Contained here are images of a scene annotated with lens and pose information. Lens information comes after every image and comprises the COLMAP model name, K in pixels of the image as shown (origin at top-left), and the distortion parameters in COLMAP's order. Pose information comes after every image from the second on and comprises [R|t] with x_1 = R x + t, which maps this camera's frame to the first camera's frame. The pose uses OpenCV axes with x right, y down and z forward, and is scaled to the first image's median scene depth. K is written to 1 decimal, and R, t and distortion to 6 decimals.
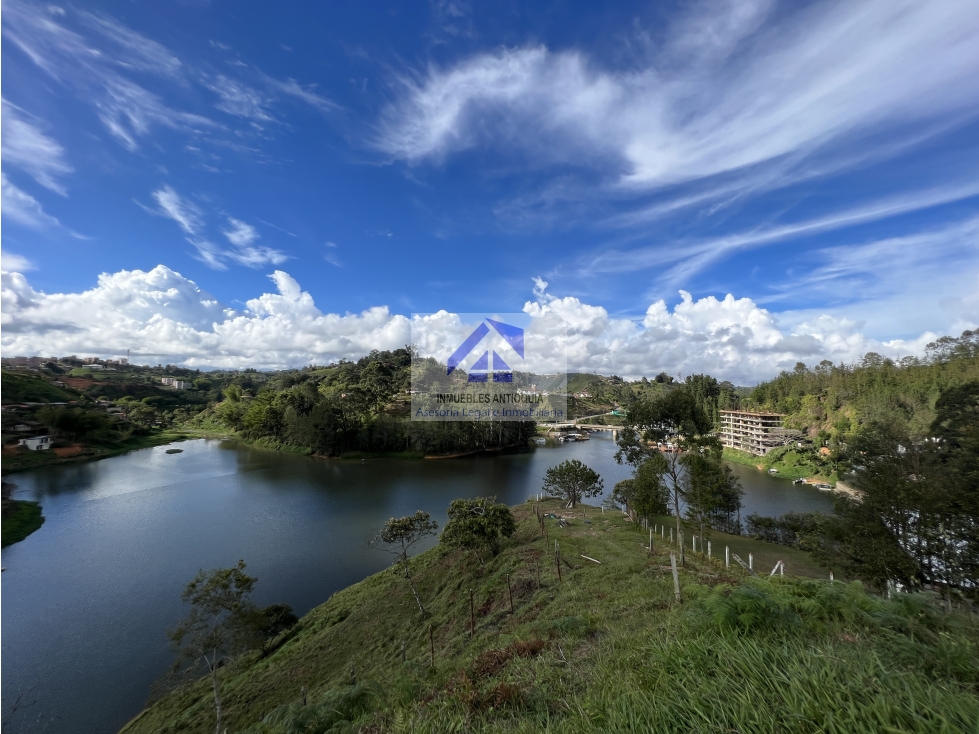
lens RADIAL K [[392.4, 0, 488.9], [0, 392.4, 362.3], [0, 0, 1]] dist [-0.003597, 0.000547]
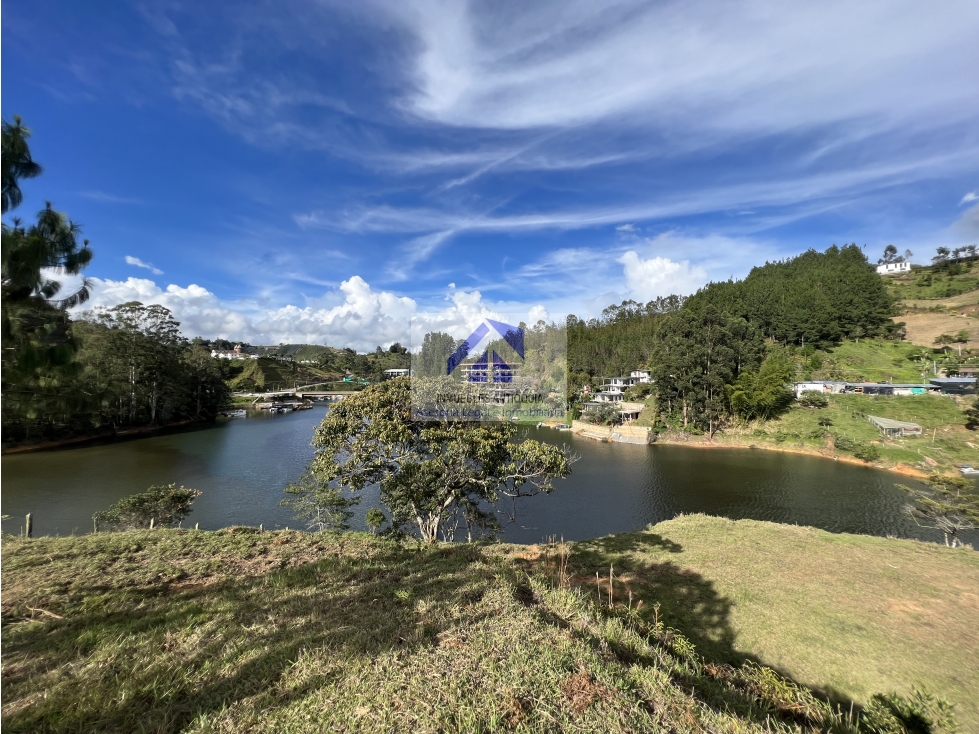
lens RADIAL K [[392.4, 0, 488.9], [0, 392.4, 362.3], [0, 0, 1]] dist [-0.003597, 0.000547]
pose [[0.792493, 0.001577, 0.609879, 0.052548], [-0.034290, 0.998530, 0.041976, 0.055141], [-0.608916, -0.054178, 0.791382, 0.157978]]
